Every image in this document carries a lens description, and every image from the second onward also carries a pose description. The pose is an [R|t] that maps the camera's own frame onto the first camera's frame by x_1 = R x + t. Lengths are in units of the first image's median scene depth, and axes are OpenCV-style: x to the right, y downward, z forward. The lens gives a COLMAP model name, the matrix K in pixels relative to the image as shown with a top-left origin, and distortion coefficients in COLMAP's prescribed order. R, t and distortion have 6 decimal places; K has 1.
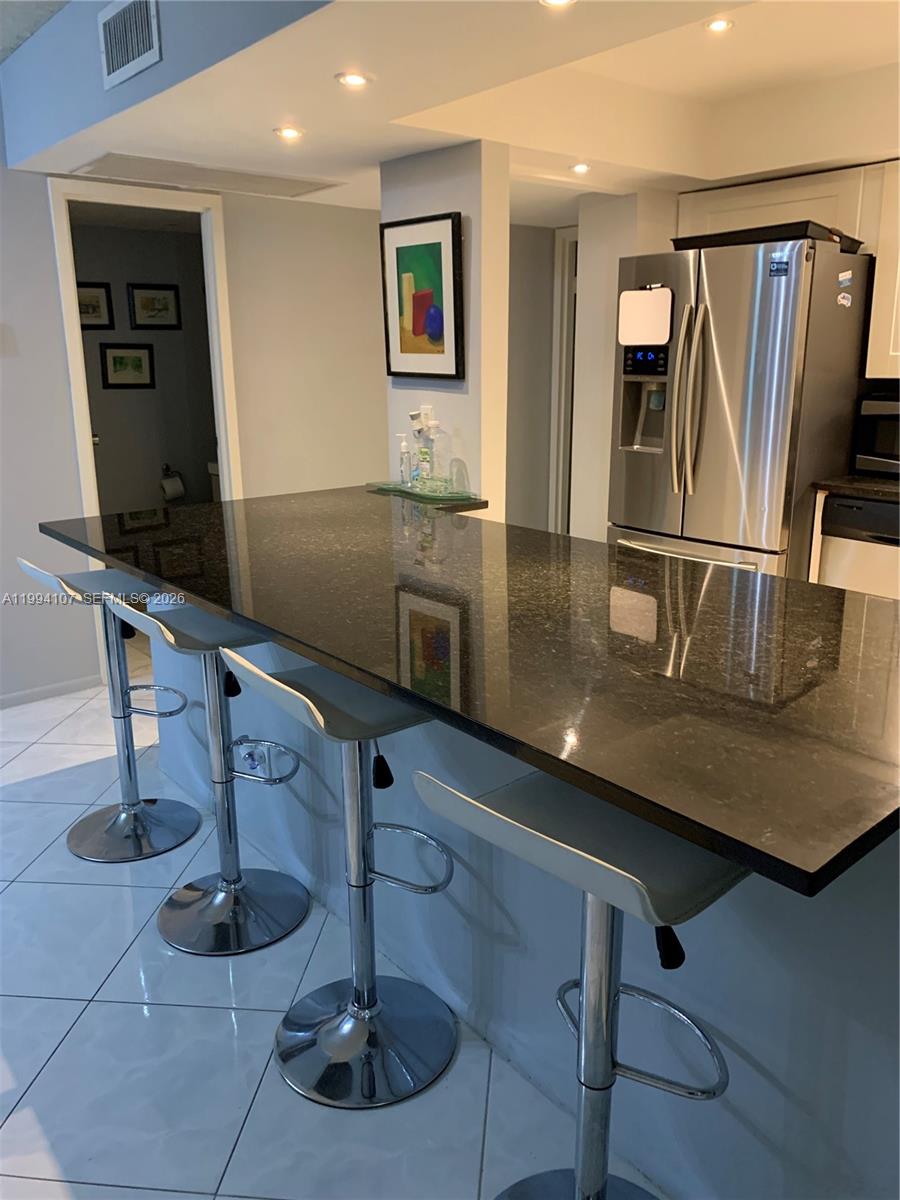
lens RADIAL K [[941.1, 0, 455.1], [0, 941.1, 600.1], [0, 0, 1]] dist [0.023583, -0.023978]
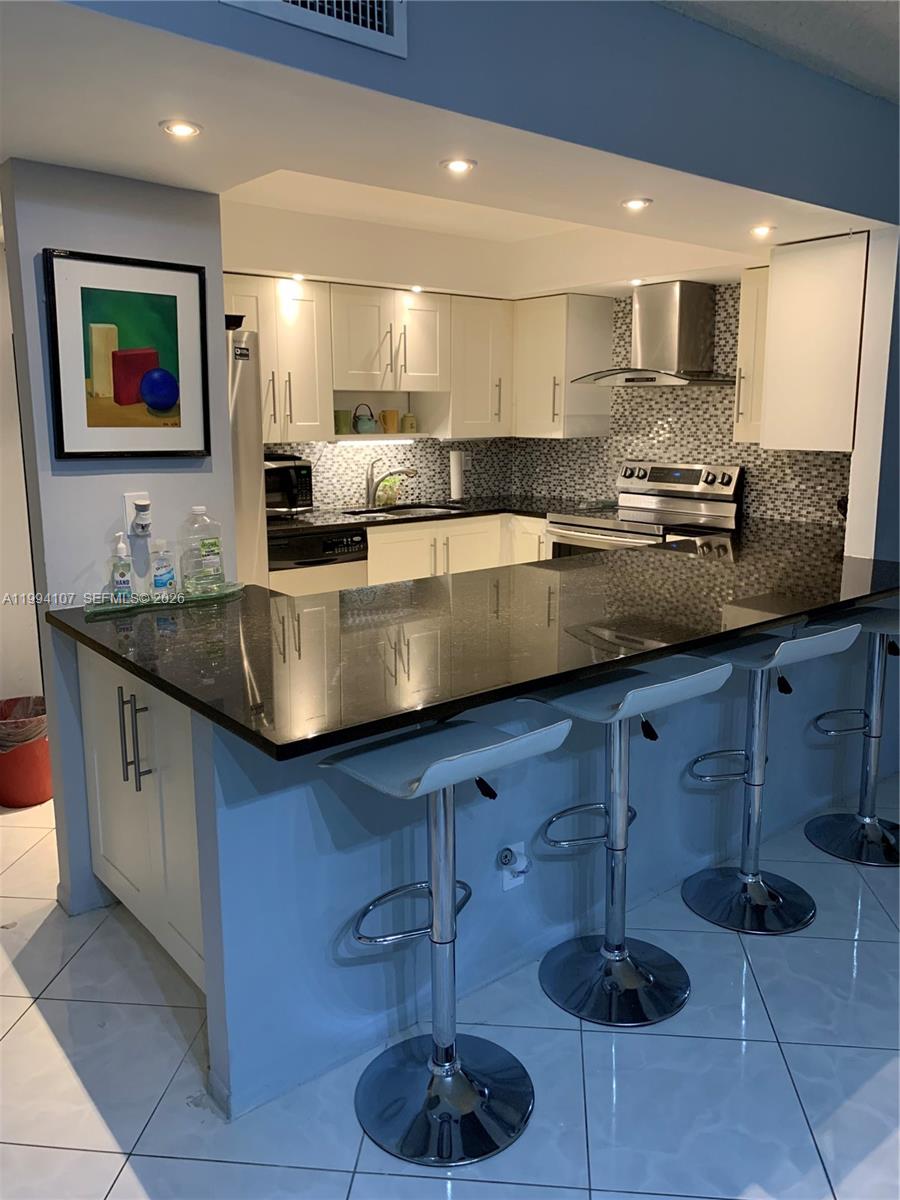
lens RADIAL K [[941.1, 0, 454.8], [0, 941.1, 595.7], [0, 0, 1]] dist [0.023583, -0.023978]
pose [[0.019826, -0.183514, 0.982817, -0.834271], [0.260790, 0.949929, 0.172112, -0.195659], [-0.965192, 0.252897, 0.066692, 0.732052]]
